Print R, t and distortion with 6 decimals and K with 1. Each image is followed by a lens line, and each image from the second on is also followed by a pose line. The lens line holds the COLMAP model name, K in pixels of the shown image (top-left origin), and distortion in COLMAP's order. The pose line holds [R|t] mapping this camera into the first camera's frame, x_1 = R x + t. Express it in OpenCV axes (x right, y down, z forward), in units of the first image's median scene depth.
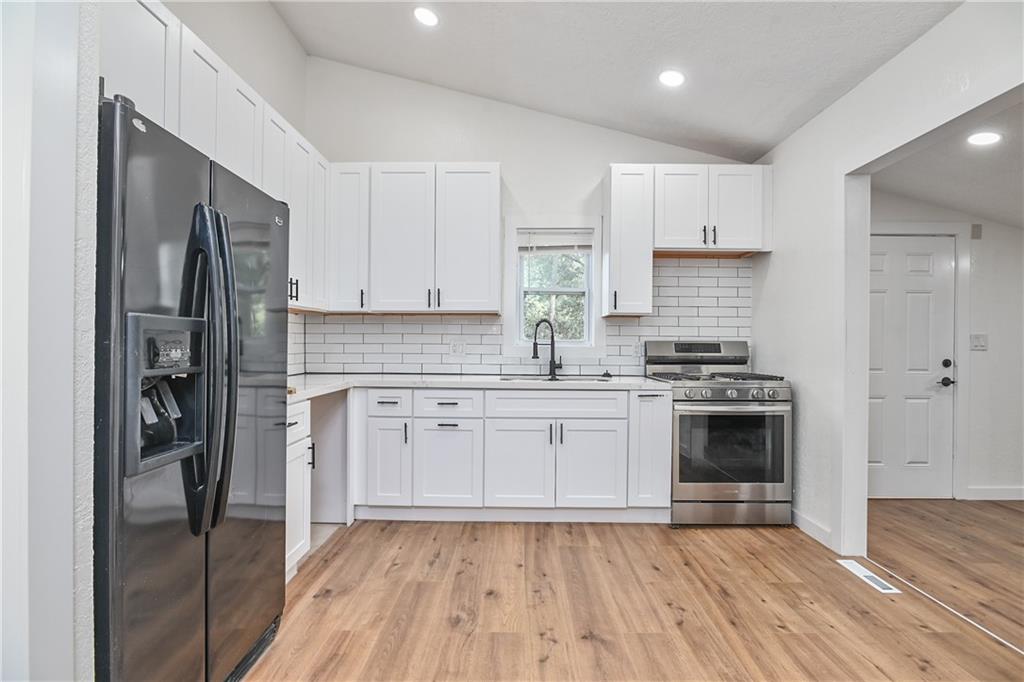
lens RADIAL K [[486.2, 0, 511.9], [0, 486.2, 337.4], [0, 0, 1]] dist [-0.021395, -0.000911]
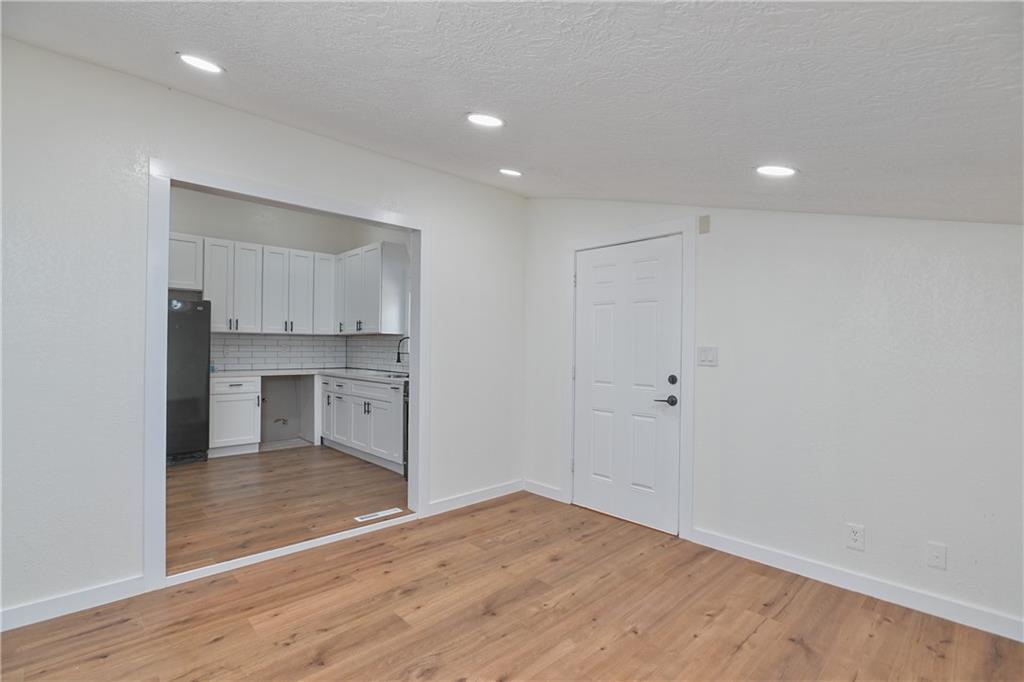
lens RADIAL K [[486.2, 0, 518.8], [0, 486.2, 343.8], [0, 0, 1]] dist [-0.021395, -0.000911]
pose [[0.713535, -0.004719, -0.700603, 1.496468], [-0.011900, 0.999751, -0.018853, 0.009818], [0.700518, 0.021790, 0.713302, 0.182949]]
